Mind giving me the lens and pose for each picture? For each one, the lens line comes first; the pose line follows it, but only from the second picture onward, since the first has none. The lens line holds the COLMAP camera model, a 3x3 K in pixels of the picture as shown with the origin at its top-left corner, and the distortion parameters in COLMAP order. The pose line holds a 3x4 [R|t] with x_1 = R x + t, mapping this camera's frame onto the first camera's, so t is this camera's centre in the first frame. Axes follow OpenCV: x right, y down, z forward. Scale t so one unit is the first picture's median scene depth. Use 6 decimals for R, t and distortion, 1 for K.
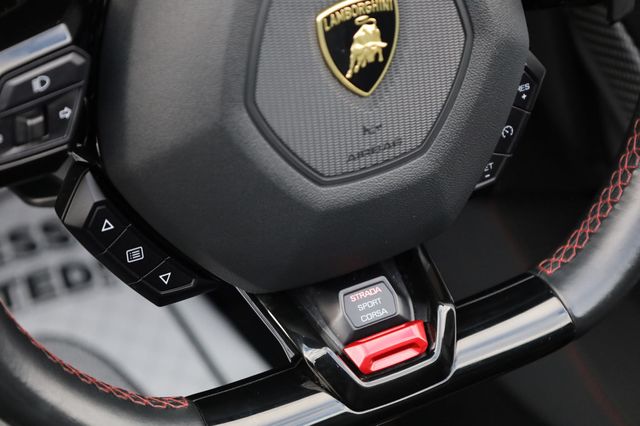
lens RADIAL K [[1833.7, 0, 321.6], [0, 1833.7, 213.3], [0, 0, 1]] dist [-0.061078, 0.000000]
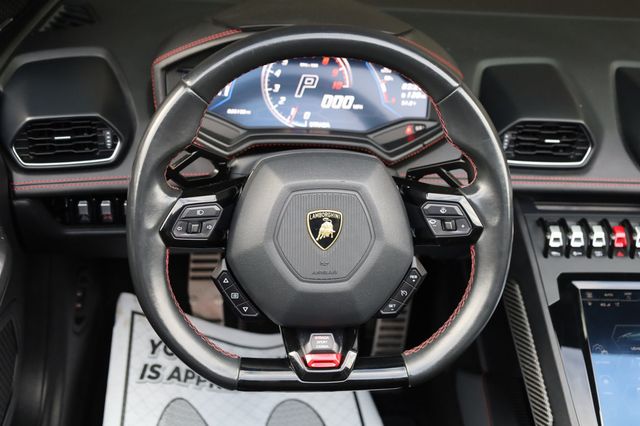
lens RADIAL K [[1012.9, 0, 324.7], [0, 1012.9, 207.2], [0, 0, 1]] dist [-0.002276, 0.000000]
pose [[0.909040, 0.192956, -0.369343, 0.525076], [-0.275901, 0.942931, -0.186441, 0.139801], [0.312290, 0.271384, 0.910399, -0.296354]]
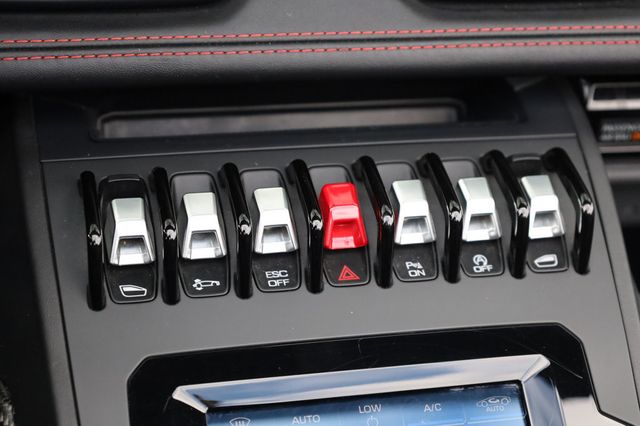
lens RADIAL K [[1185.5, 0, 317.5], [0, 1185.5, 211.6], [0, 0, 1]] dist [0.011081, 0.000000]
pose [[0.956479, 0.165942, -0.240025, 0.490640], [-0.196626, 0.974293, -0.109958, -0.207366], [0.215608, 0.152367, 0.964519, 0.848617]]
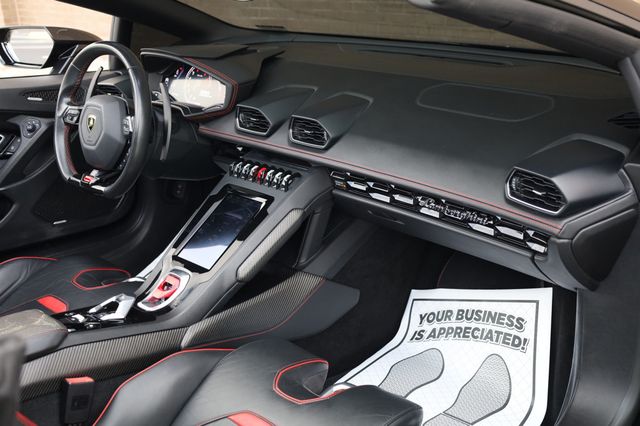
lens RADIAL K [[788.8, 0, 320.7], [0, 788.8, 208.4], [0, 0, 1]] dist [-0.009573, 0.000000]
pose [[0.269909, 0.273051, -0.923359, 2.735300], [-0.549469, 0.831162, 0.085171, -0.497645], [0.790717, 0.484368, 0.374372, 0.727627]]
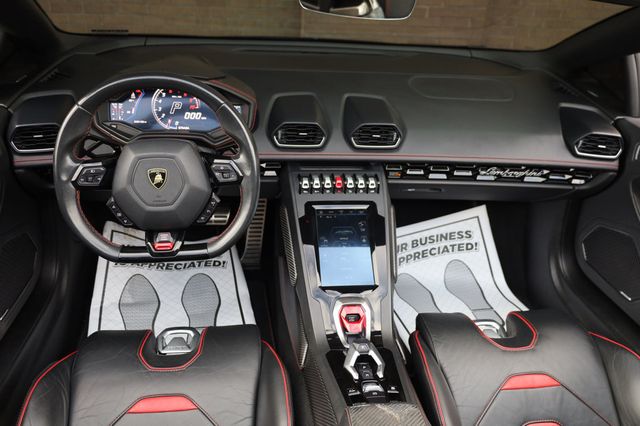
lens RADIAL K [[531.1, 0, 316.9], [0, 531.1, 212.0], [0, 0, 1]] dist [0.005280, 0.032898]
pose [[0.923943, 0.188550, -0.332833, 0.897054], [-0.247713, 0.957923, -0.144988, 0.095316], [0.291491, 0.216408, 0.931773, -0.202588]]
